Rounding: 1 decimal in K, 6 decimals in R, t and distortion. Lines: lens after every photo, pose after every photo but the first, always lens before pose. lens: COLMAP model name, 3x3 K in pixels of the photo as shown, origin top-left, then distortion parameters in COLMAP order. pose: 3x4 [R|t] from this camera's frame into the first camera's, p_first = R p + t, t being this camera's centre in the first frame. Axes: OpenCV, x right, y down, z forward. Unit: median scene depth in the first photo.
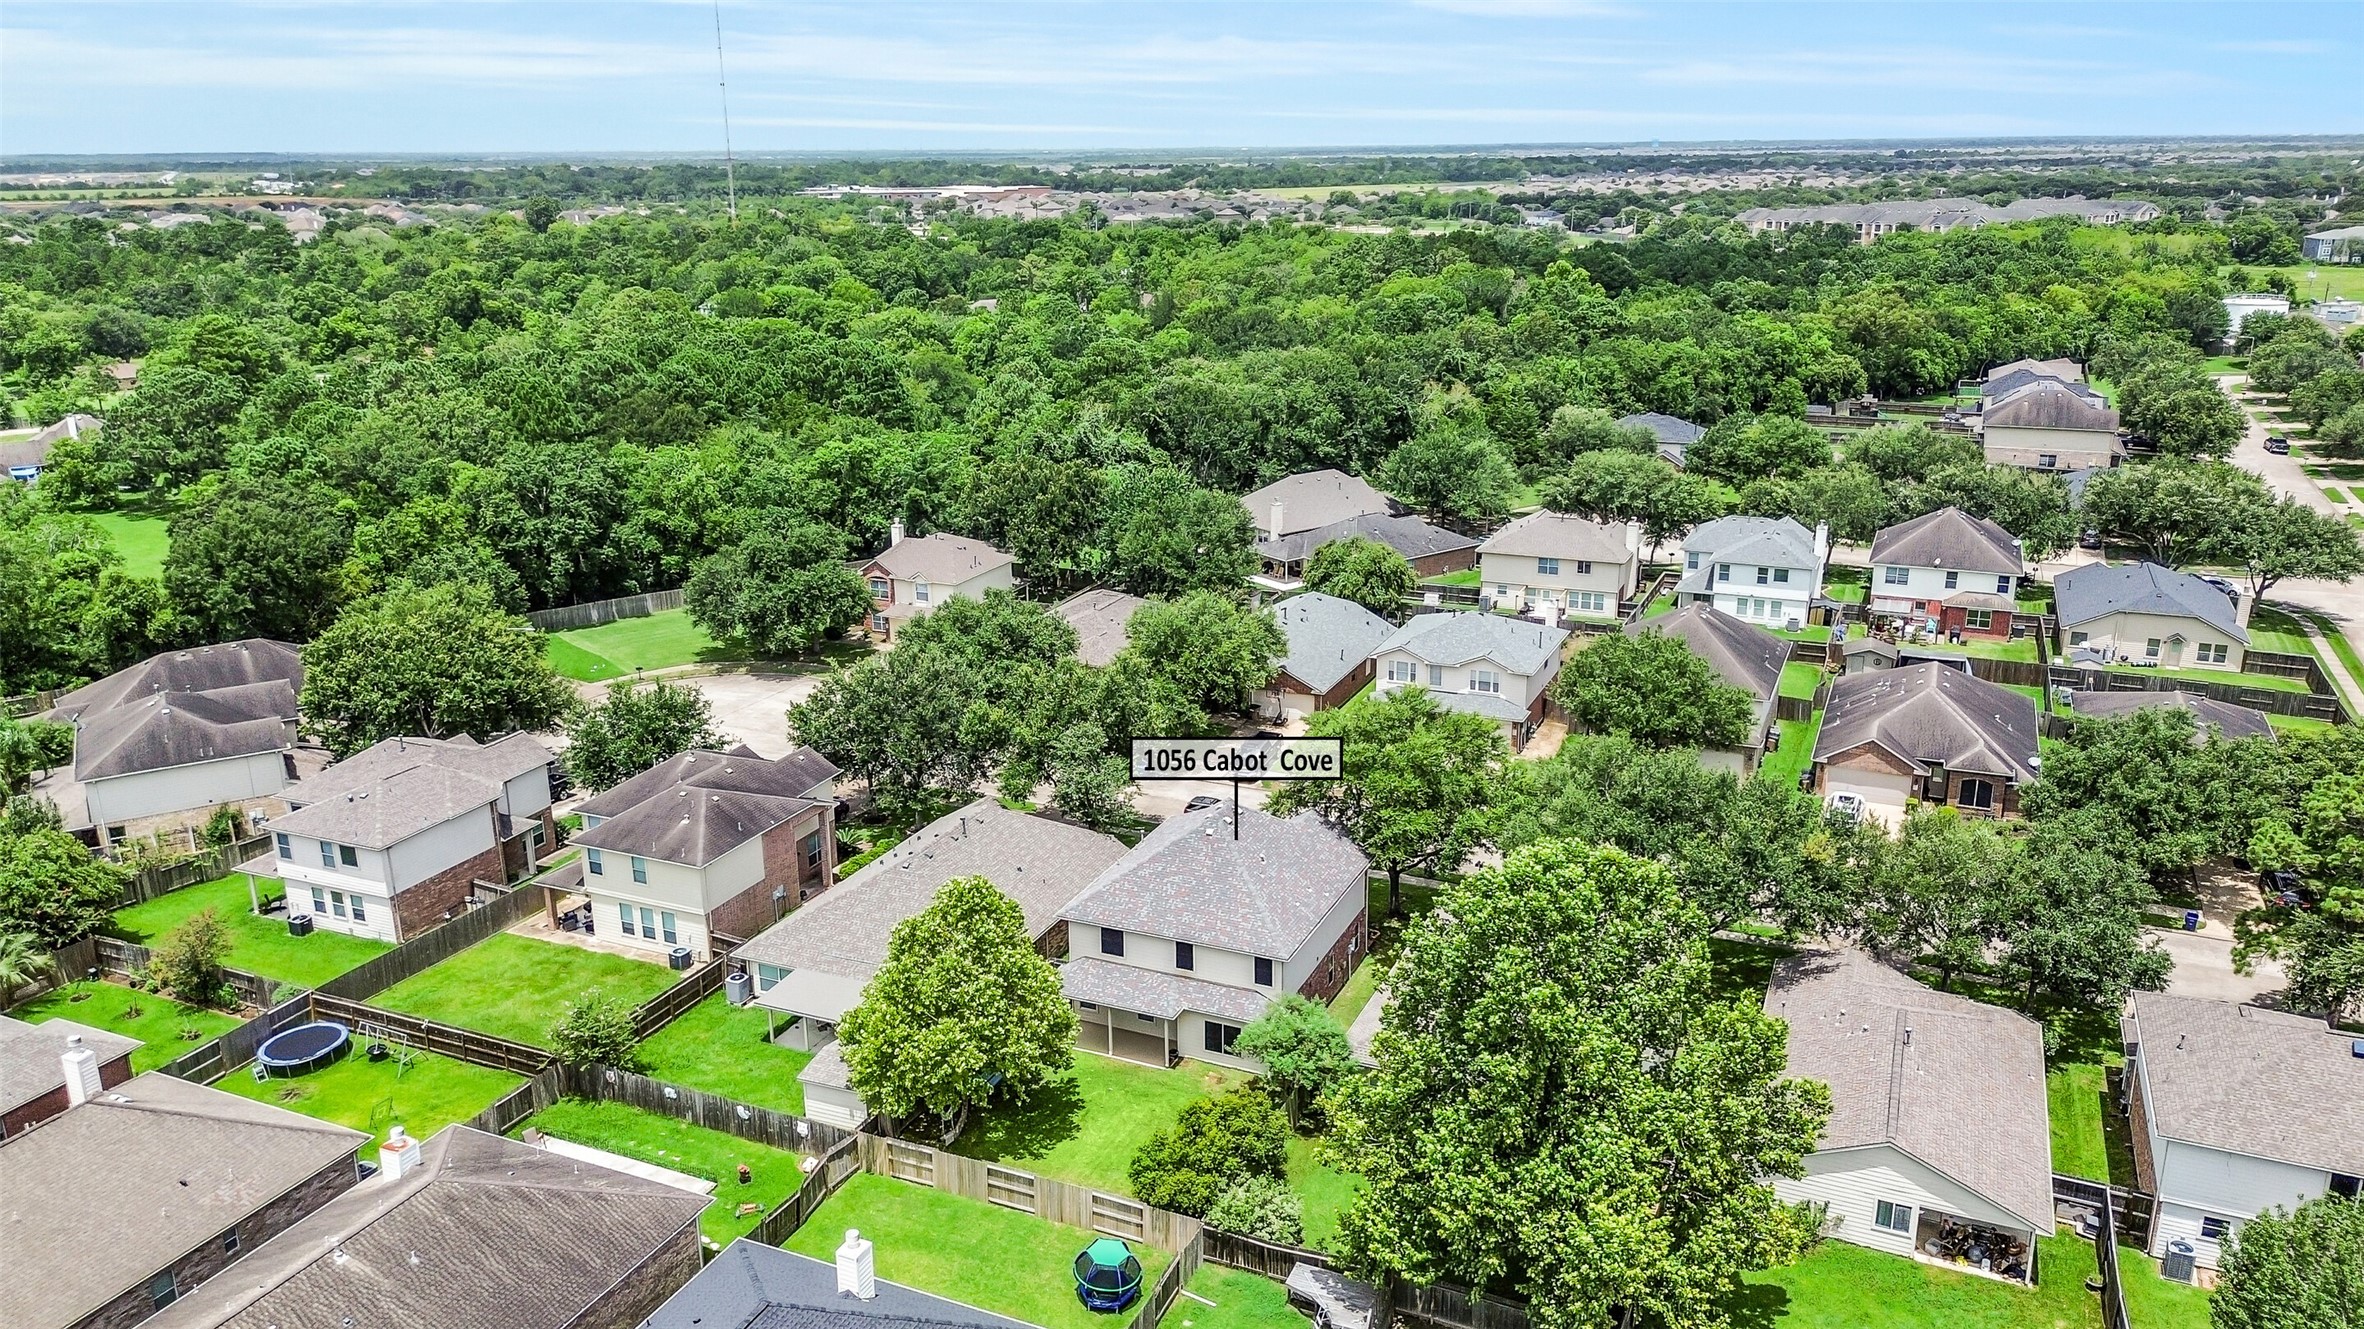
lens RADIAL K [[1696.3, 0, 1192.3], [0, 1696.3, 669.8], [0, 0, 1]] dist [0.079429, -0.082364]
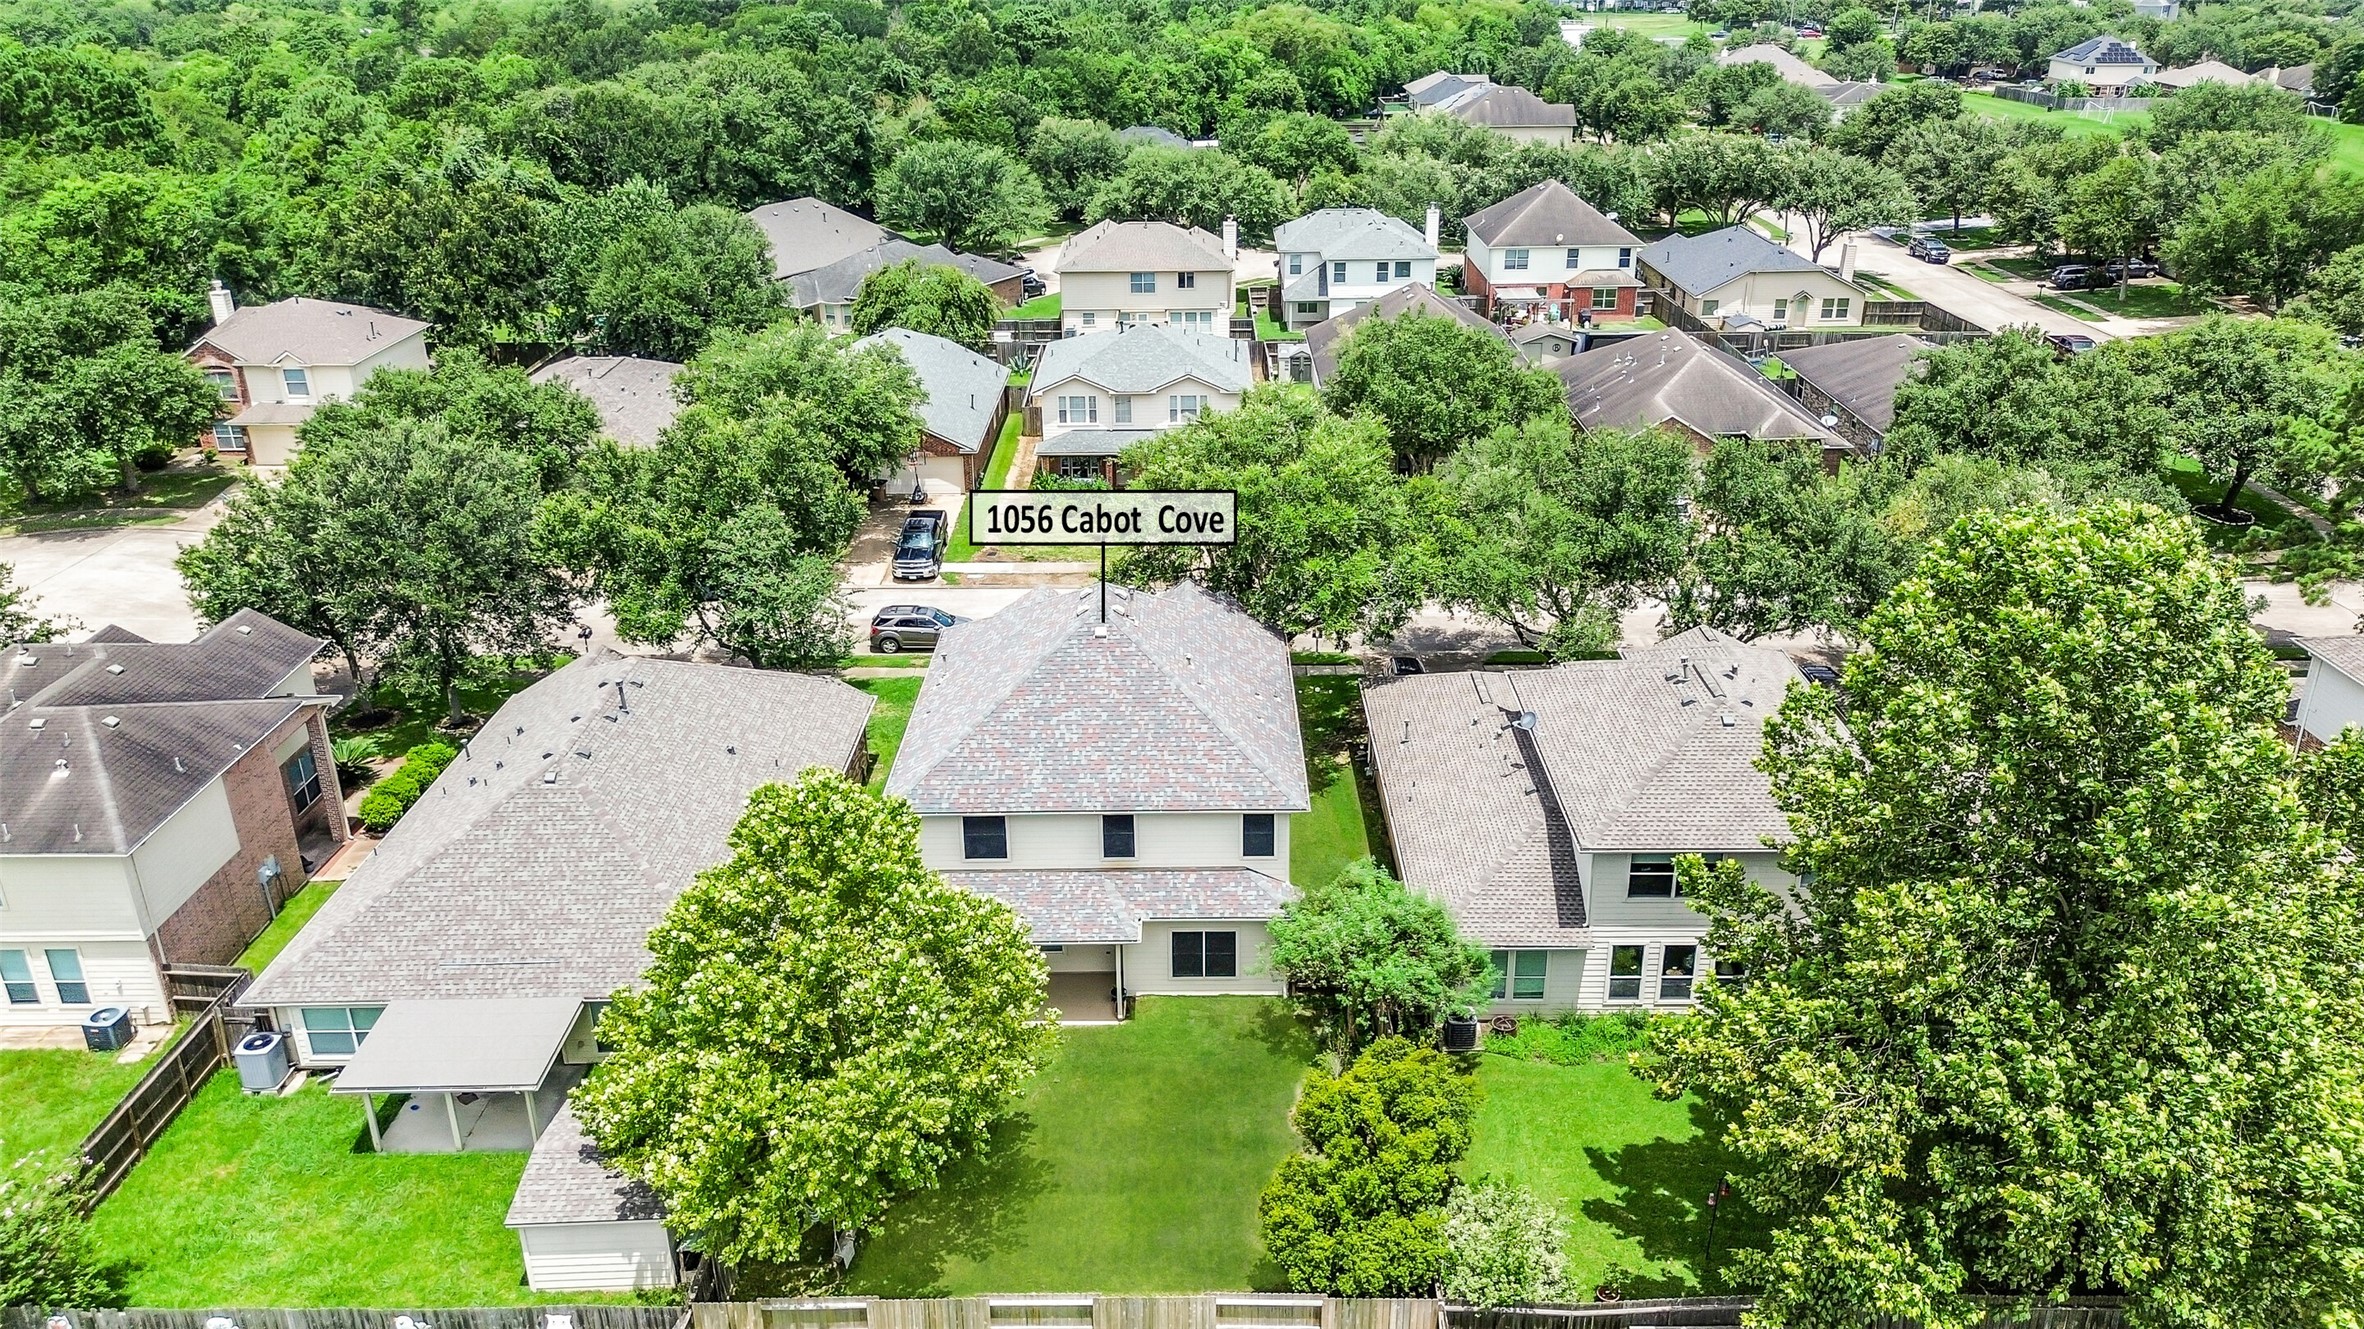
lens RADIAL K [[1696.3, 0, 1192.3], [0, 1696.3, 669.8], [0, 0, 1]] dist [0.079429, -0.082364]
pose [[0.915197, -0.160963, 0.369467, -0.106141], [0.120262, 0.984084, 0.130831, 0.018835], [-0.384645, -0.075303, 0.919988, 0.240115]]
